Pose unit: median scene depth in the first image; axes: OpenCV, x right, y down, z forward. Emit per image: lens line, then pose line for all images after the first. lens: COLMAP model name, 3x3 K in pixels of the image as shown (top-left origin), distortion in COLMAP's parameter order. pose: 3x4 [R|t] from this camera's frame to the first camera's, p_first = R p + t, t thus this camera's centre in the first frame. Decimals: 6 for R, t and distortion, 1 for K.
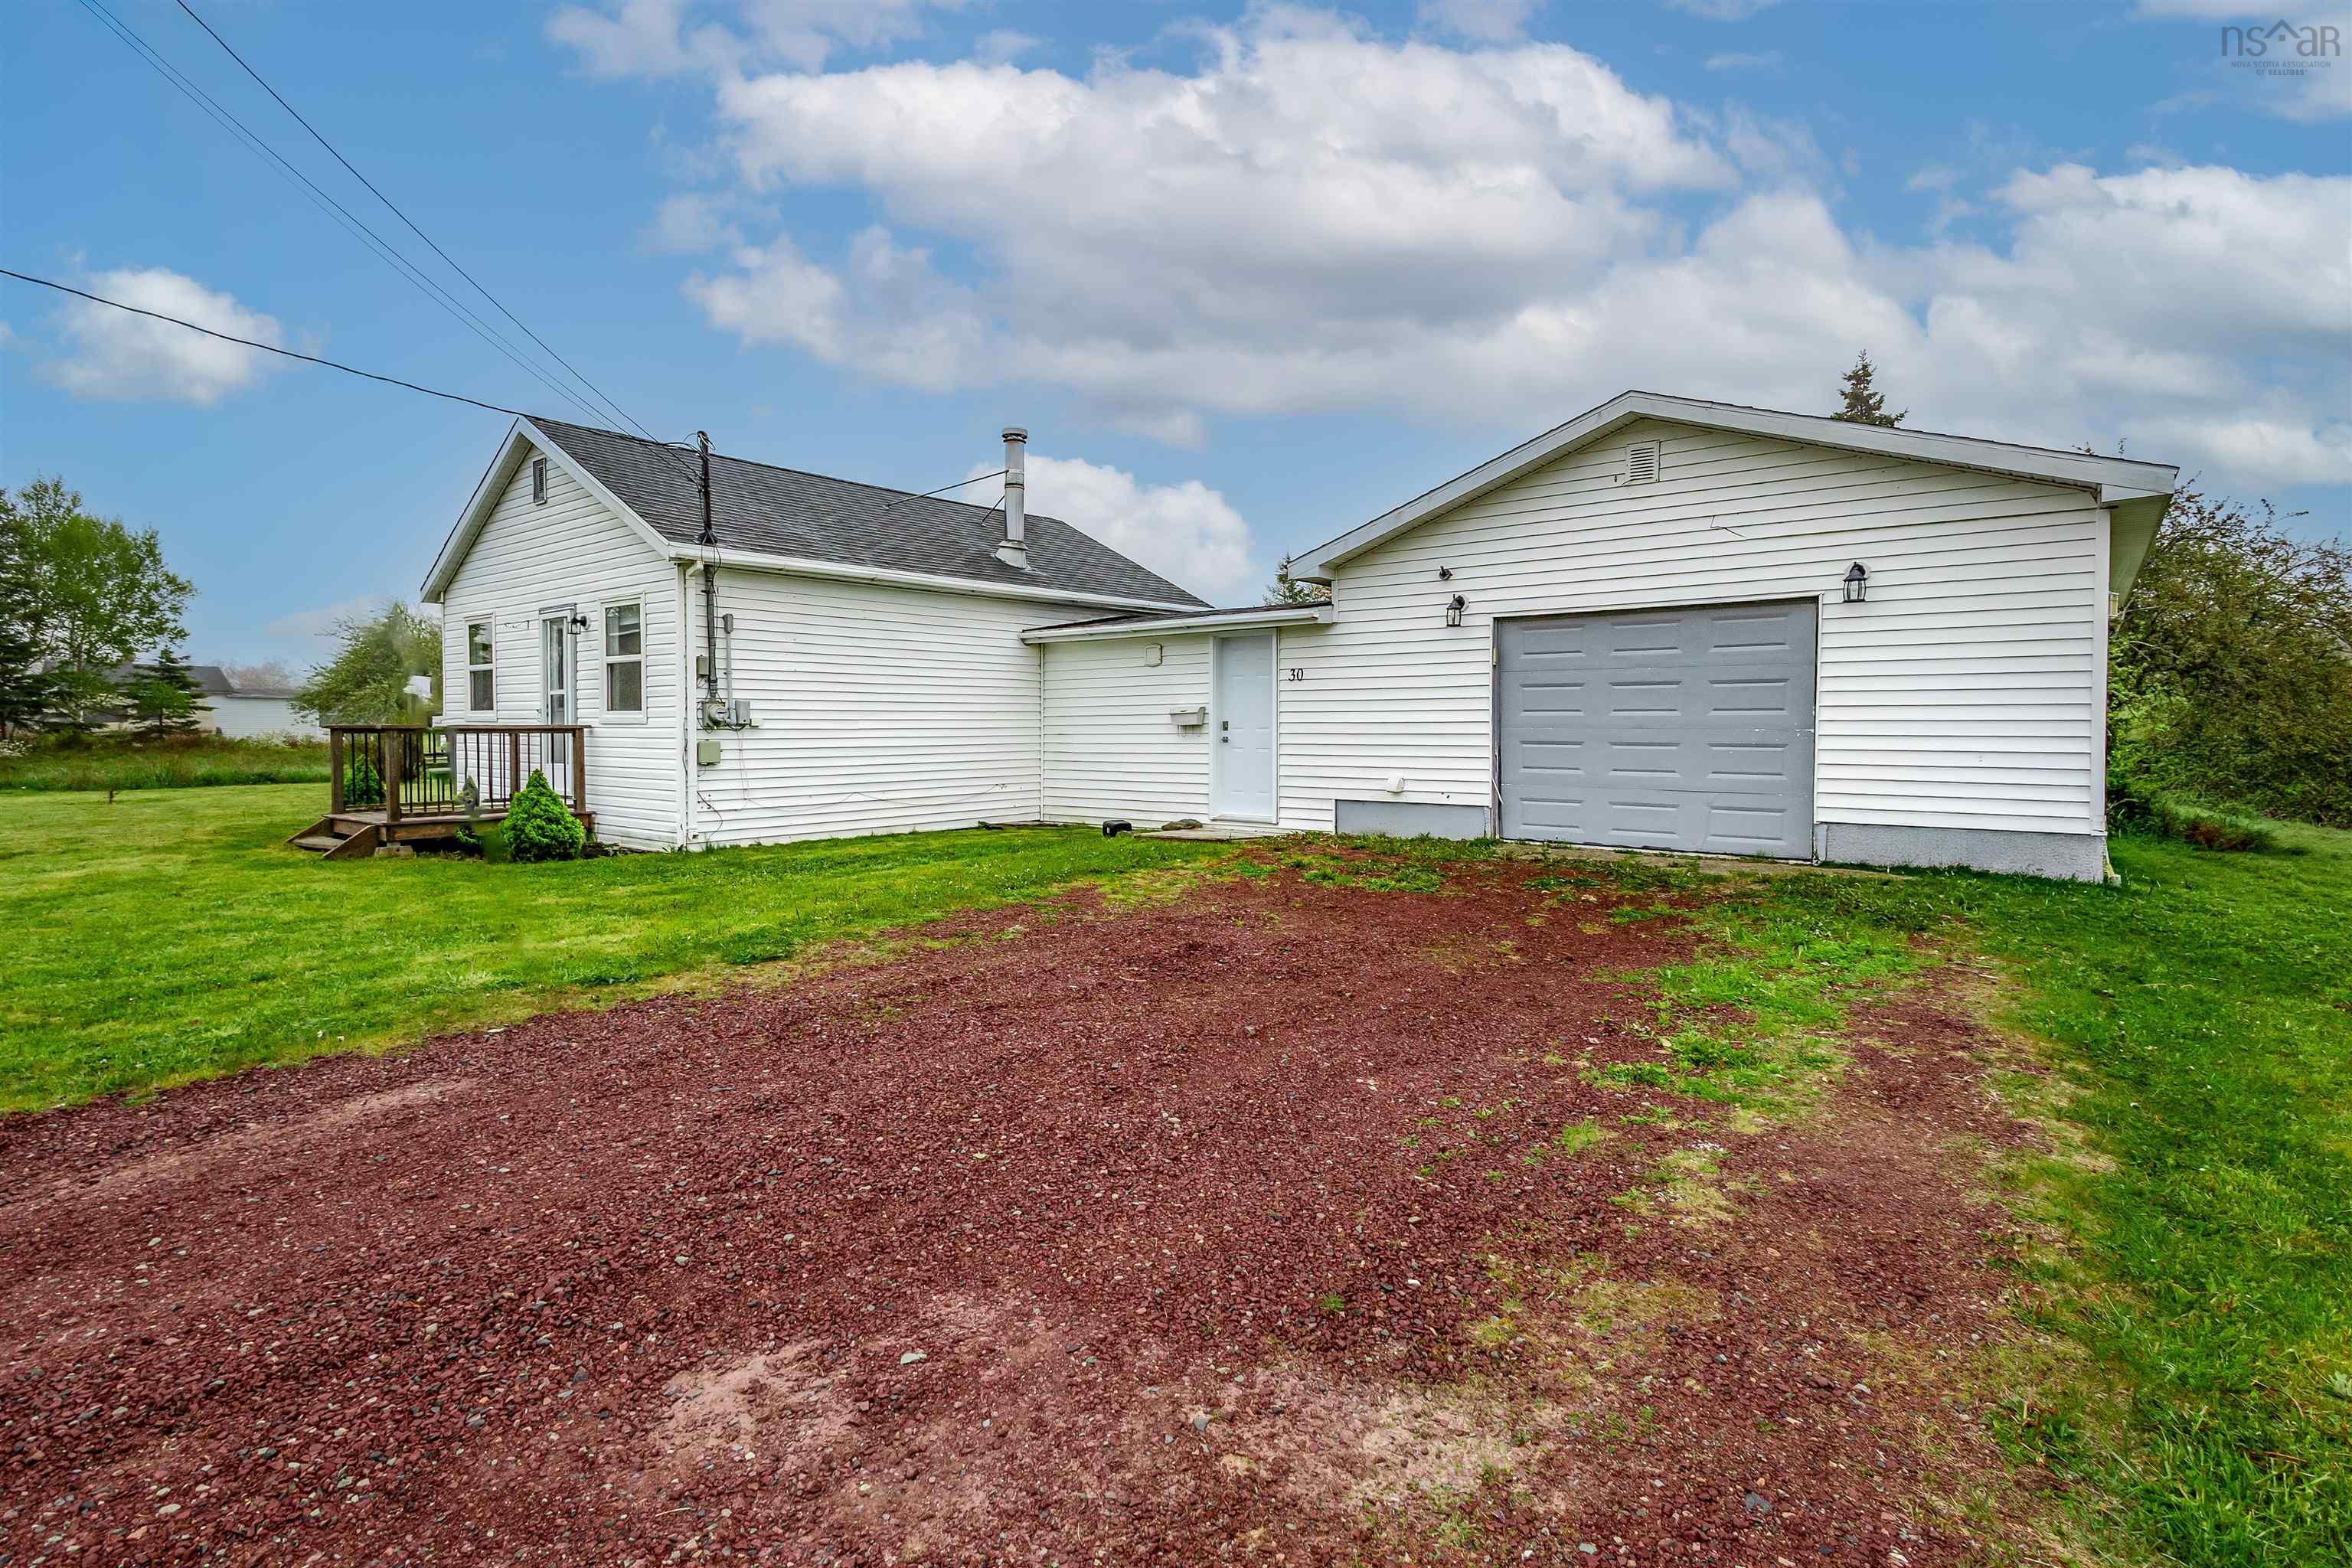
lens RADIAL K [[1075.6, 0, 1183.9], [0, 1075.6, 776.0], [0, 0, 1]] dist [0.012330, -0.003876]
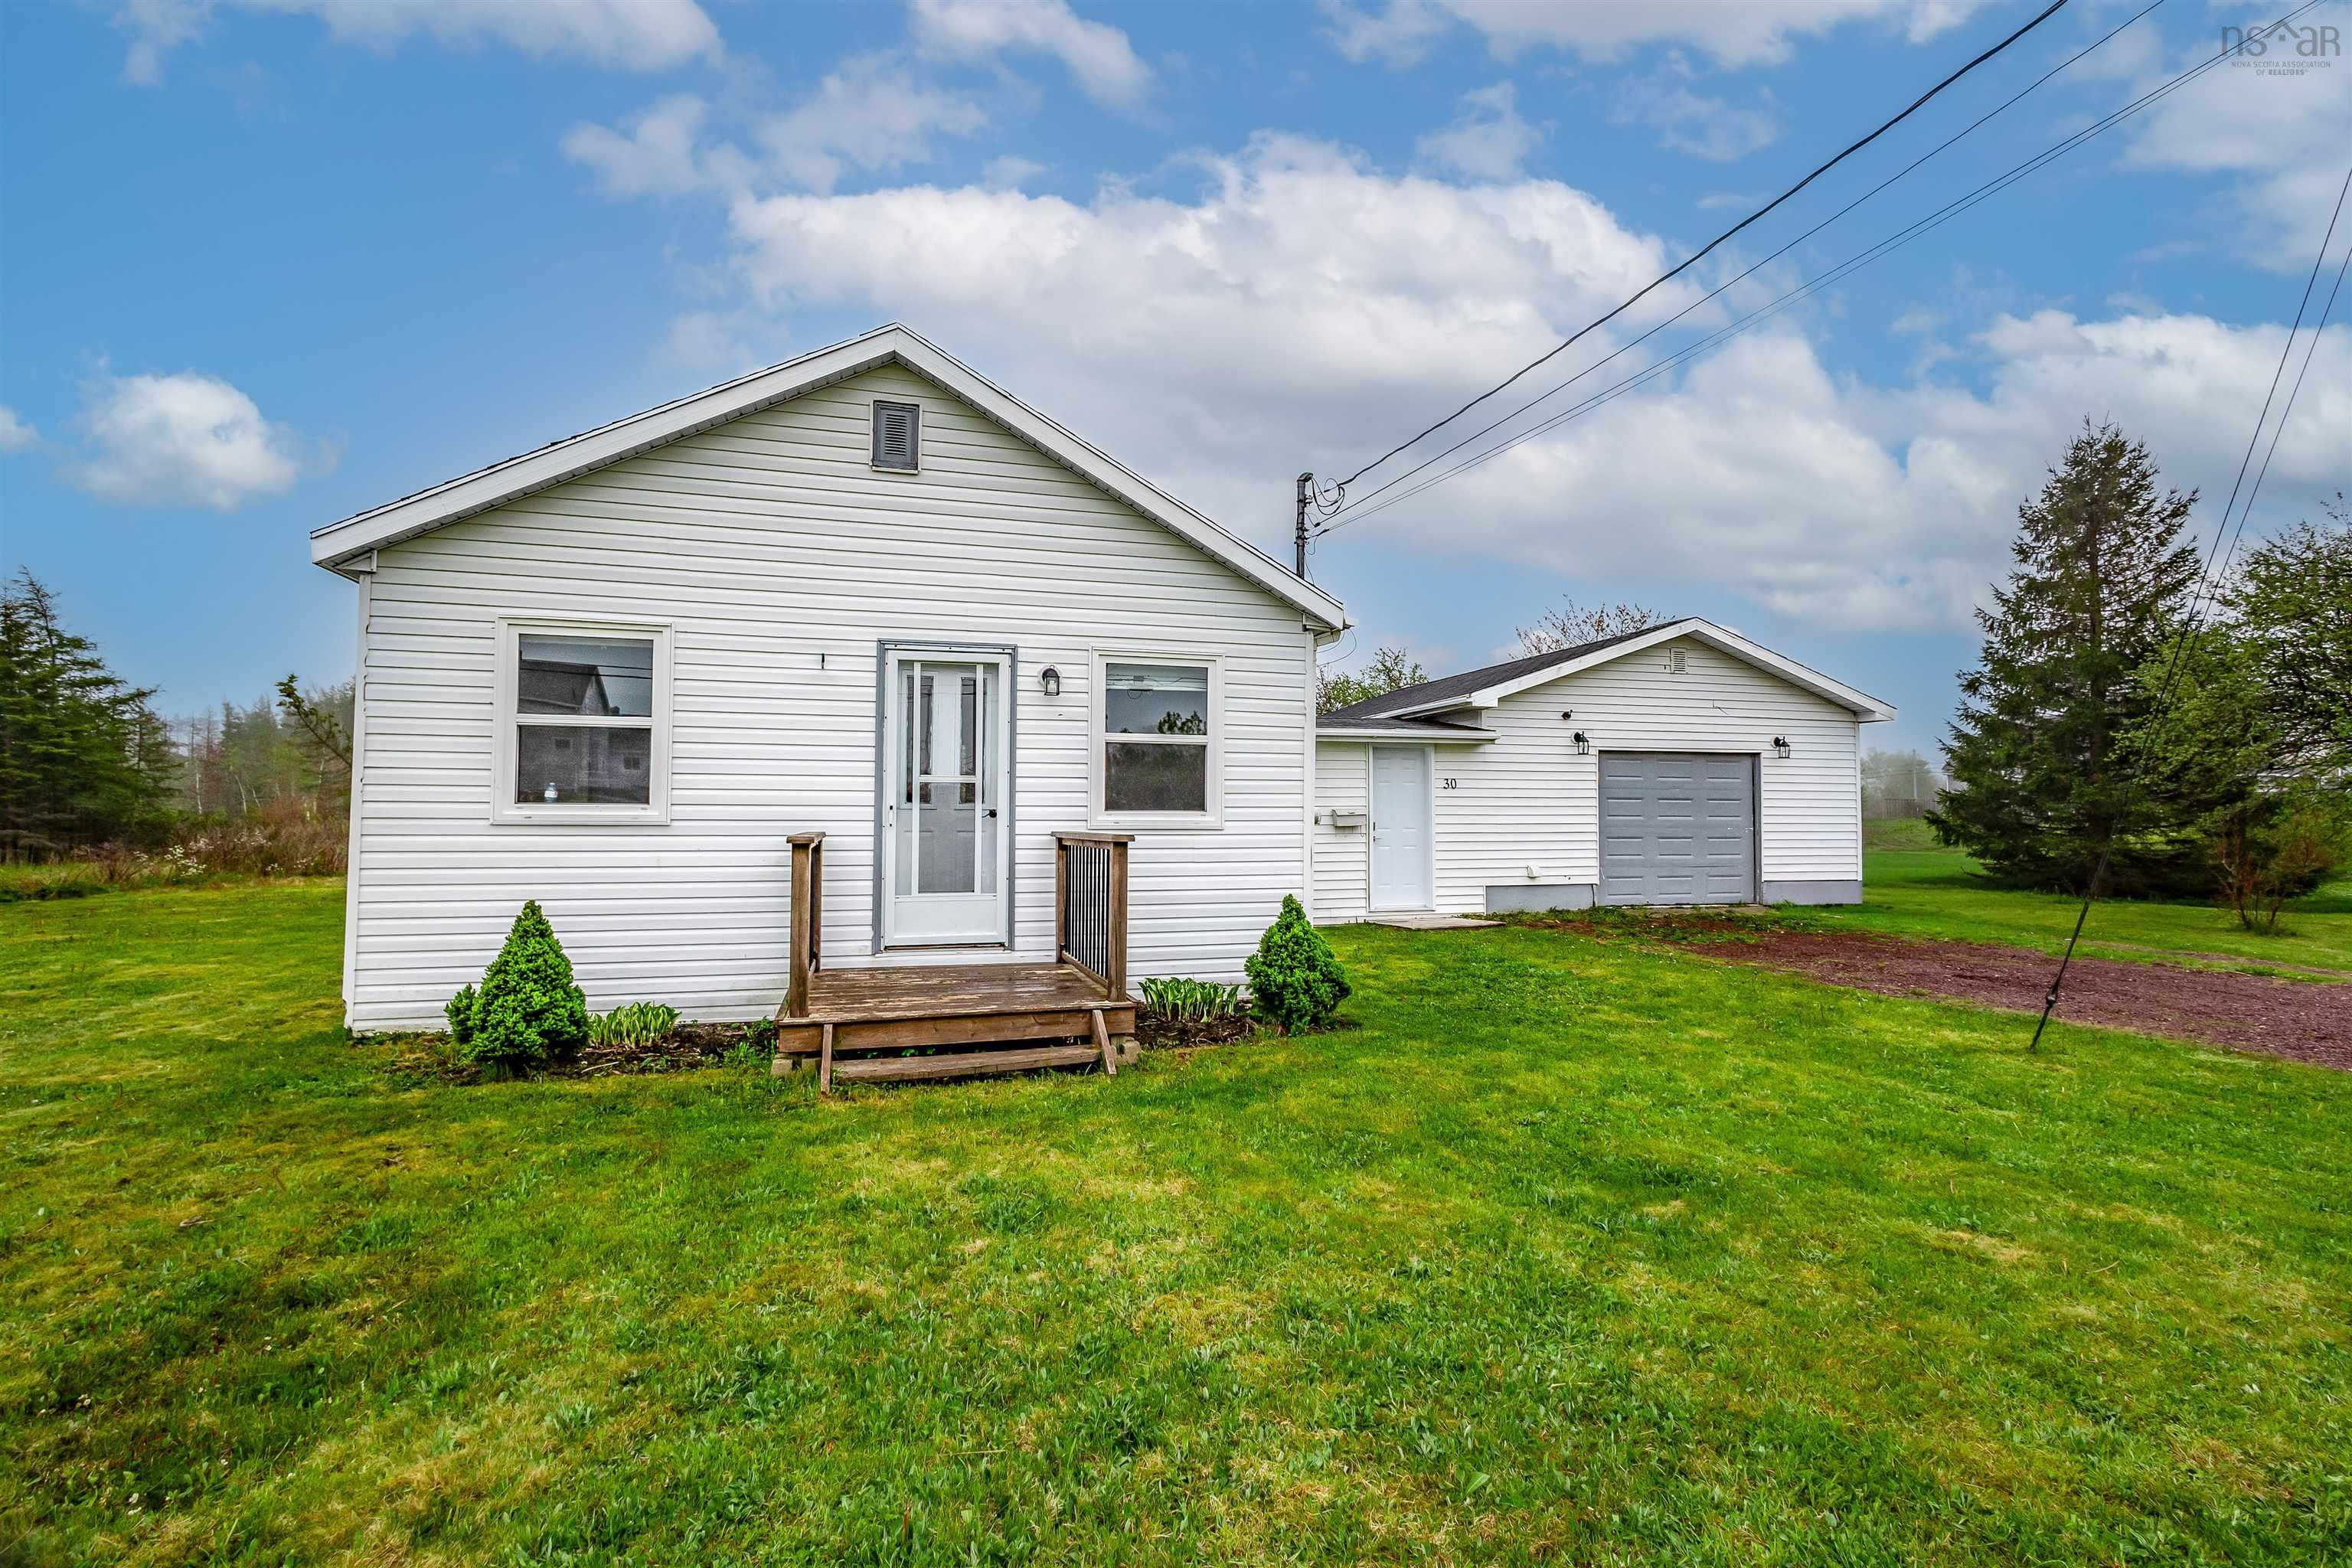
lens RADIAL K [[1075.6, 0, 1183.9], [0, 1075.6, 776.0], [0, 0, 1]] dist [0.012330, -0.003876]
pose [[0.589095, 0.032323, 0.807417, -1.181997], [0.037977, 0.996988, -0.067620, -0.037550], [-0.807171, 0.070498, 0.586093, 0.613627]]
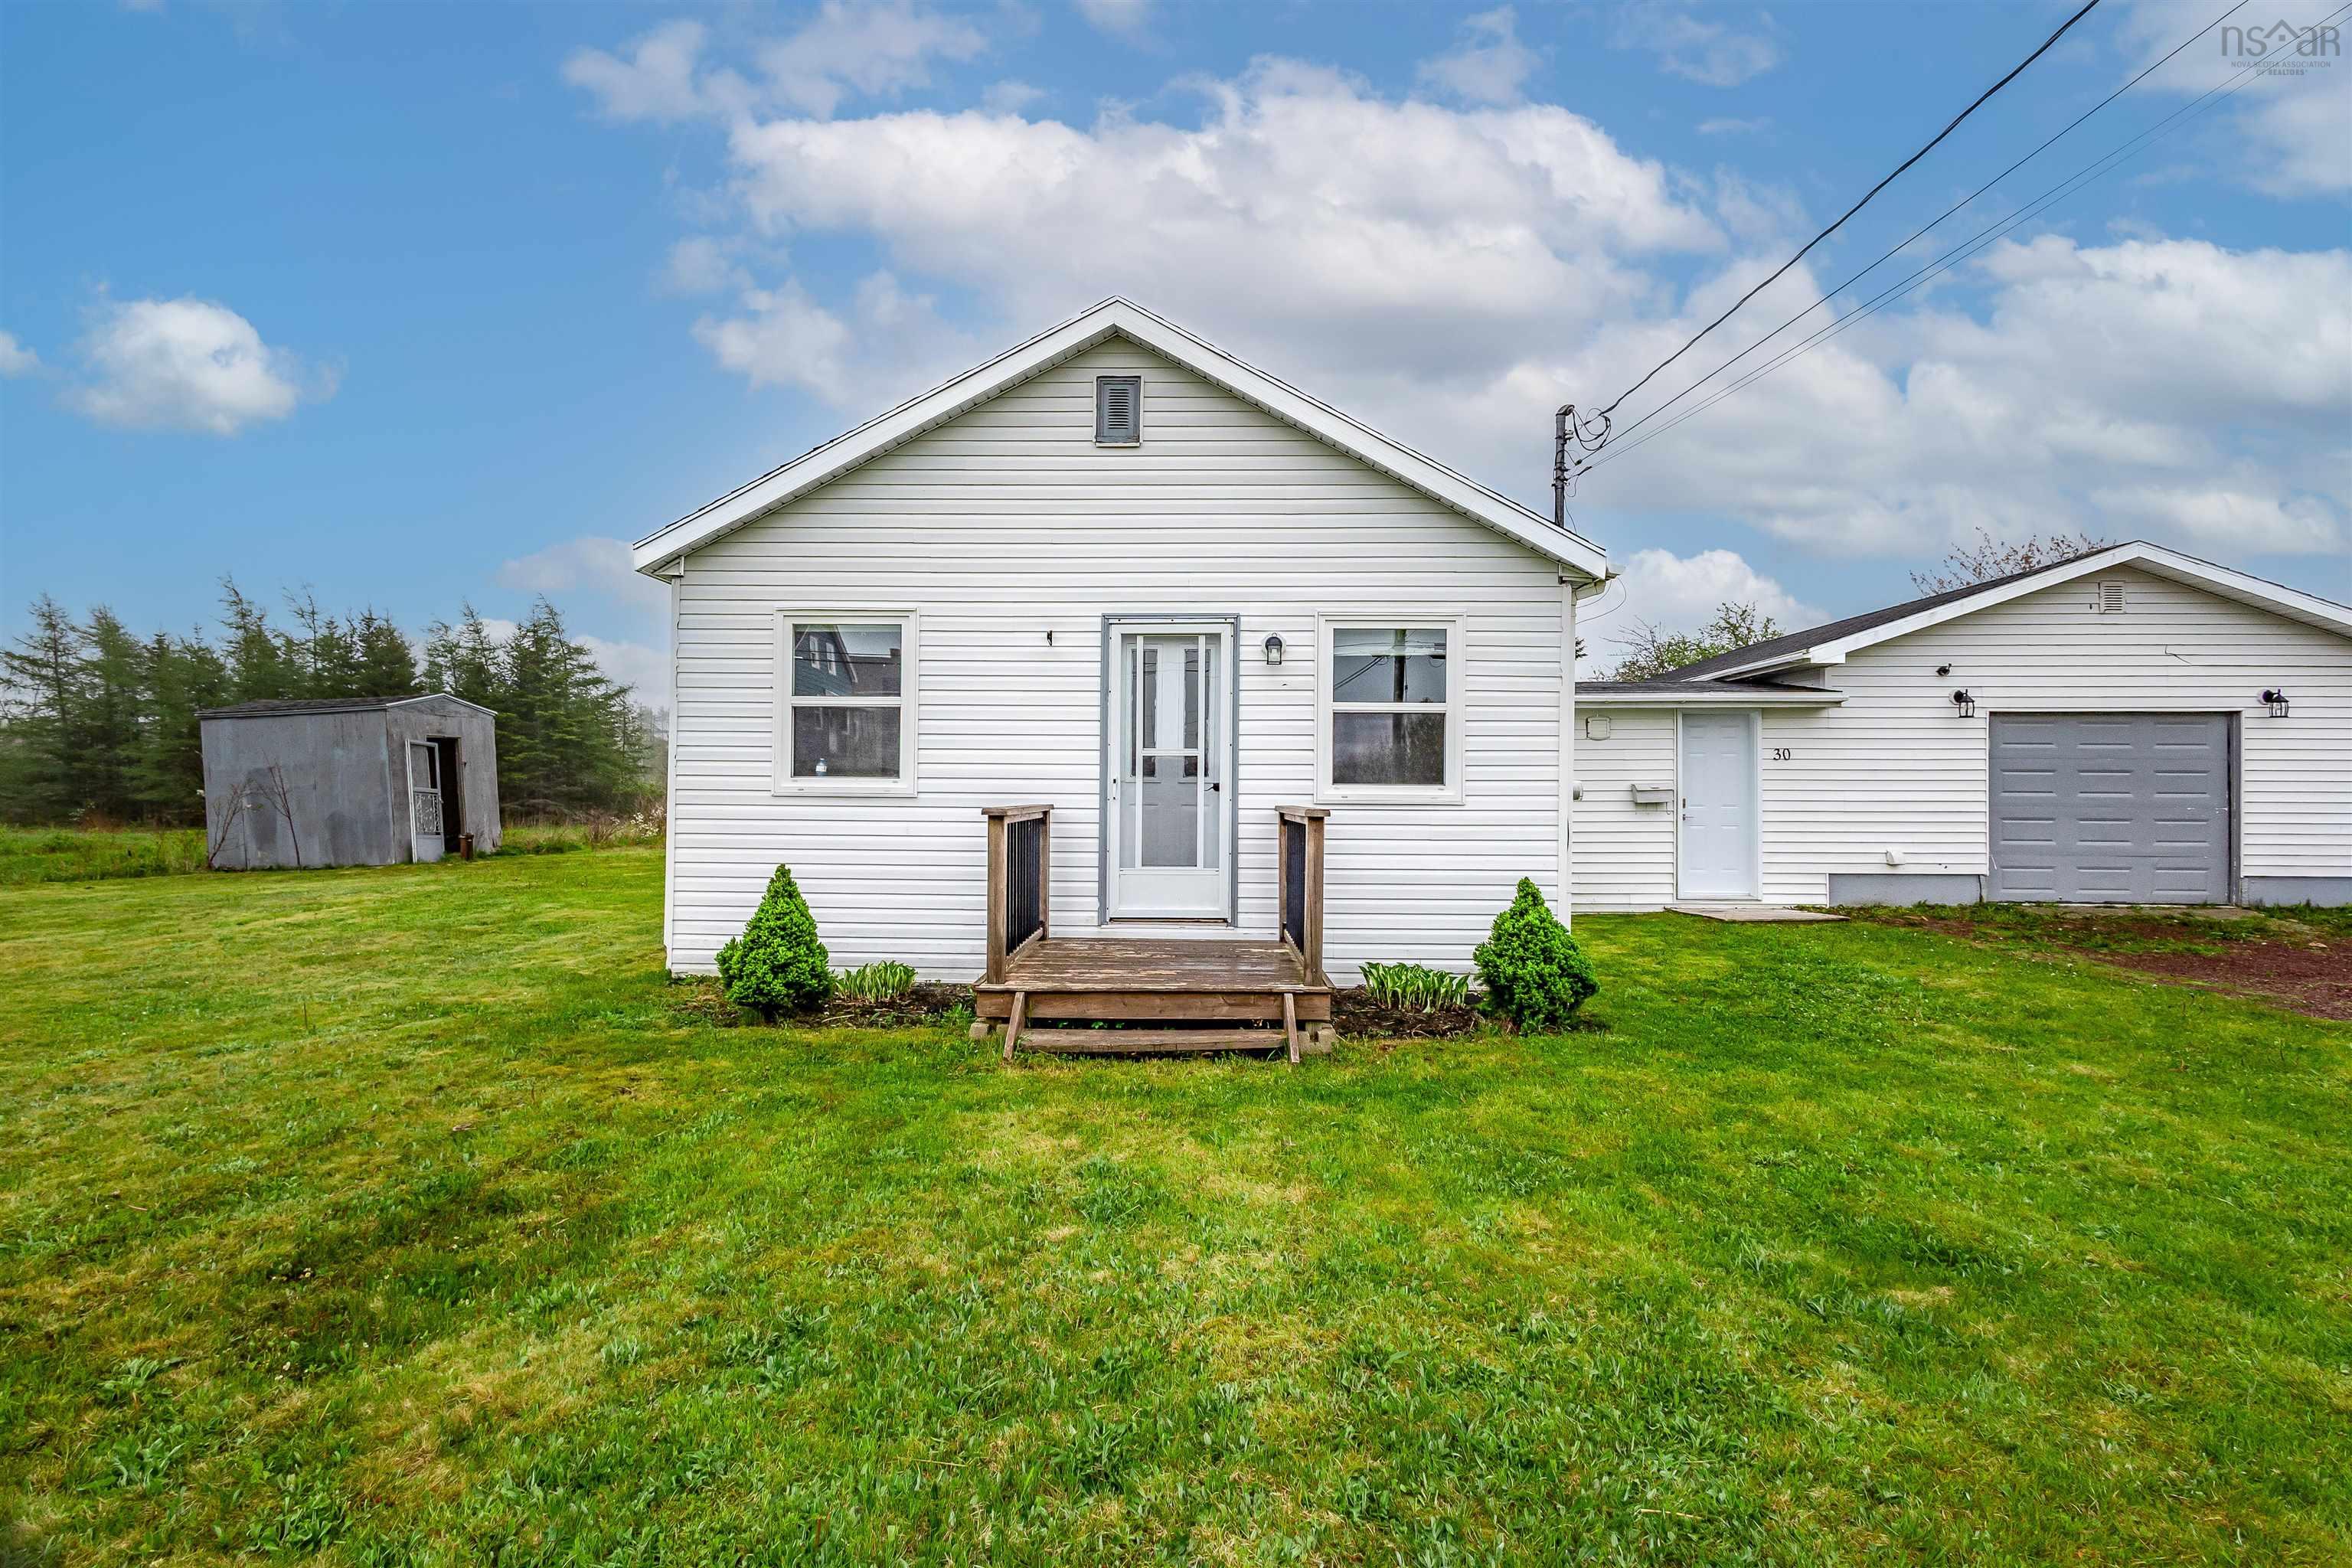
lens RADIAL K [[1075.6, 0, 1183.9], [0, 1075.6, 776.0], [0, 0, 1]] dist [0.012330, -0.003876]
pose [[0.805189, 0.012715, 0.592882, -1.108711], [0.024169, 0.998236, -0.054232, -0.035383], [-0.592526, 0.057996, 0.803461, 0.583482]]
